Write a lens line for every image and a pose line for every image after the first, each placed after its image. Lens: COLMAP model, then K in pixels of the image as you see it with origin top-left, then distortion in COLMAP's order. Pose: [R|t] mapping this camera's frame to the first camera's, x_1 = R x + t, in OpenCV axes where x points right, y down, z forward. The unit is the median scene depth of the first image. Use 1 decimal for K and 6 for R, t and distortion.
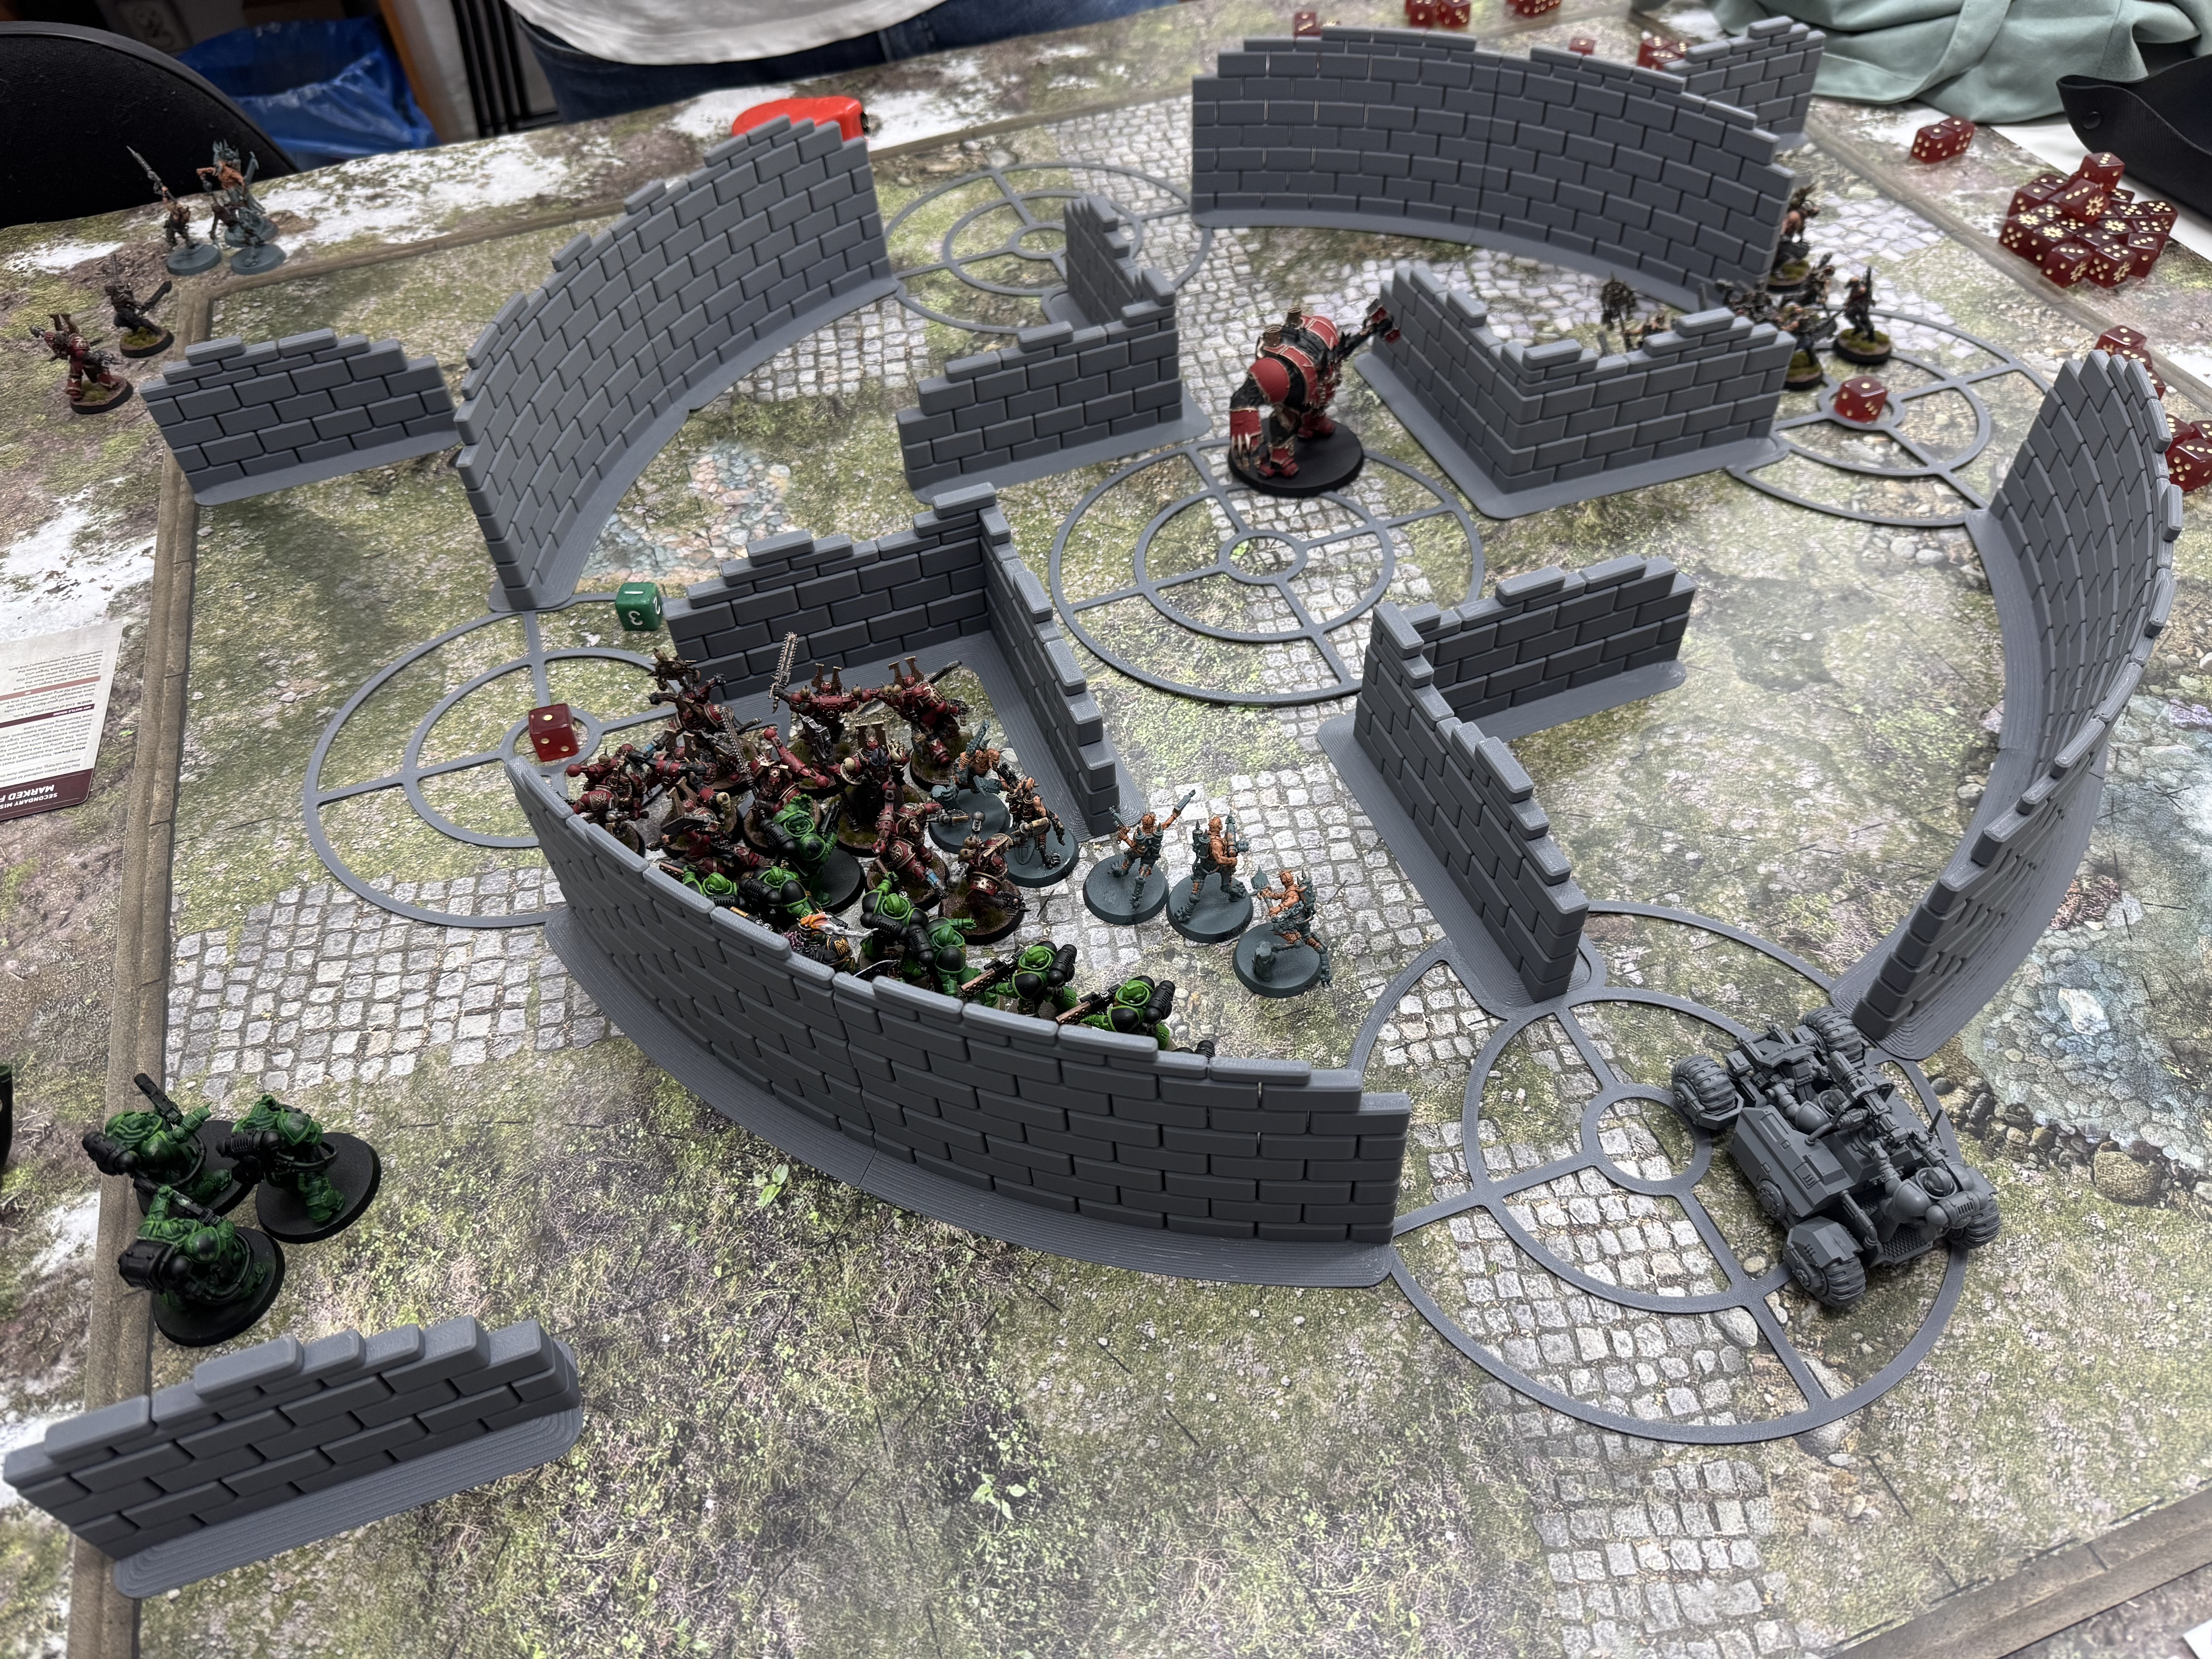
lens RADIAL K [[1559.7, 0, 1106.0], [0, 1559.7, 829.5], [0, 0, 1]] dist [0.156603, -0.001611]
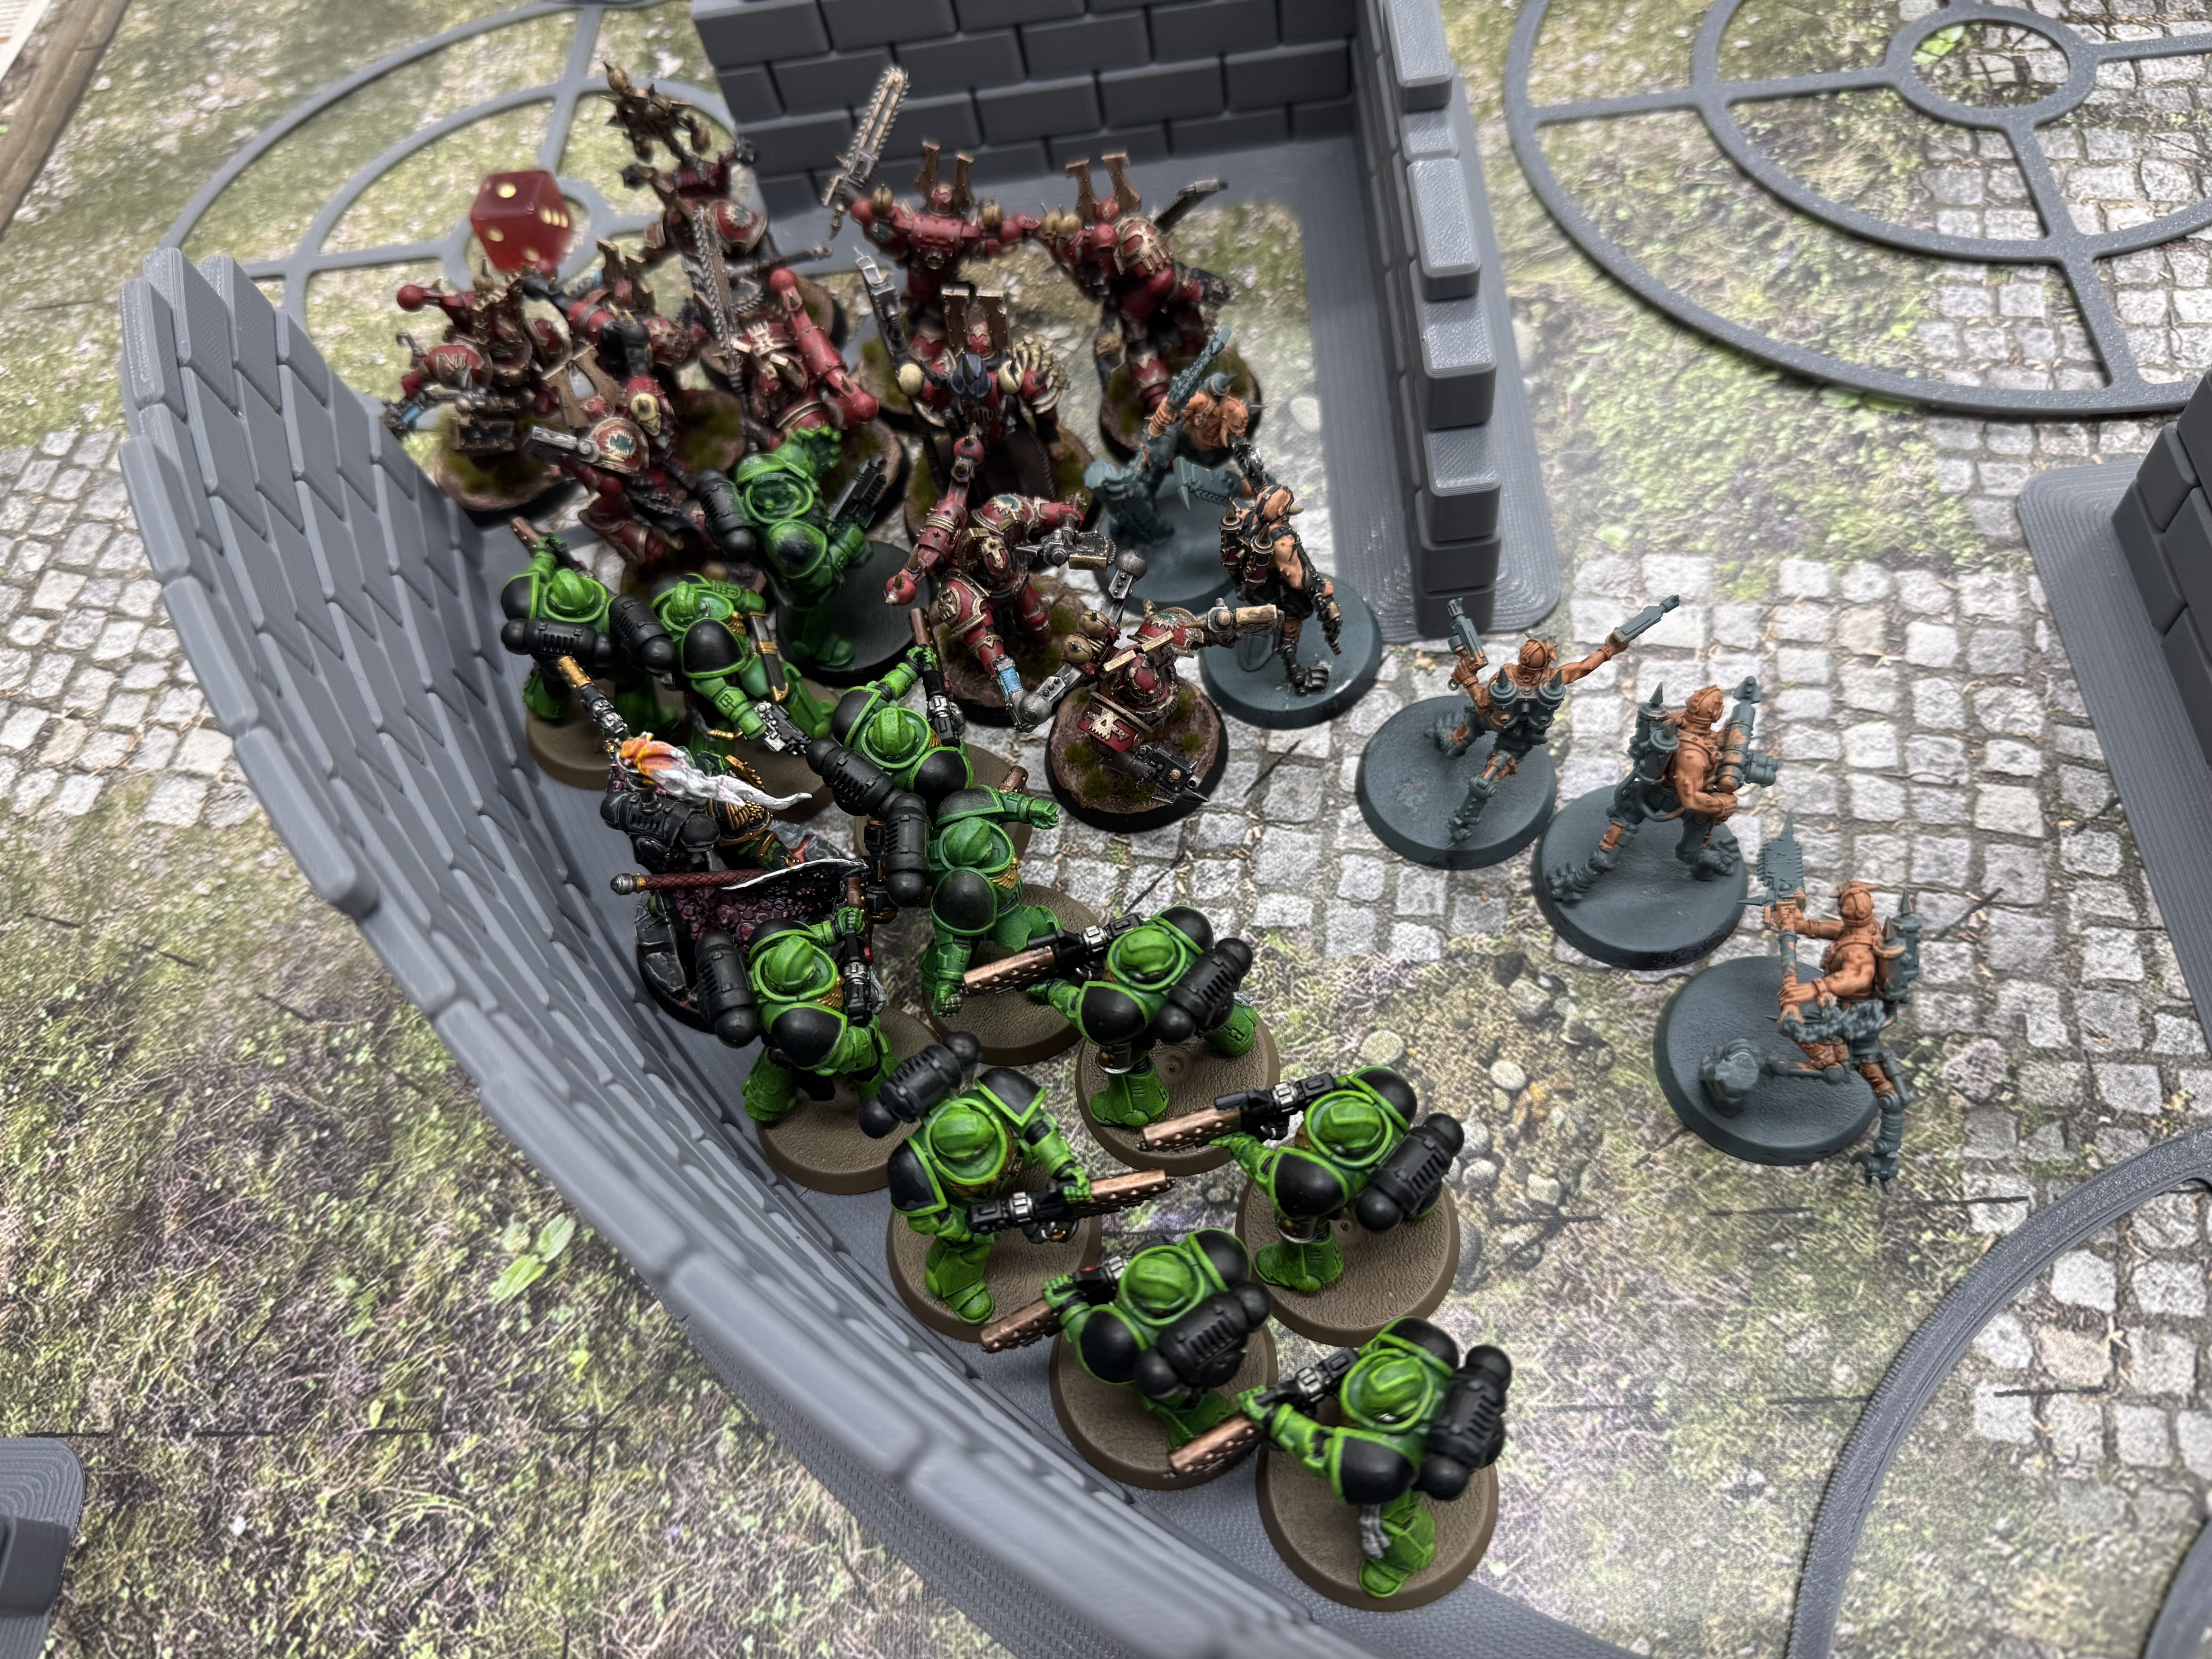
lens RADIAL K [[1597.1, 0, 1106.0], [0, 1597.1, 829.5], [0, 0, 1]] dist [0.000816, -0.043094]
pose [[0.936772, 0.248863, -0.246018, 0.033315], [-0.179303, 0.945079, 0.273268, -0.052490], [0.300513, -0.211878, 0.929946, 0.540364]]
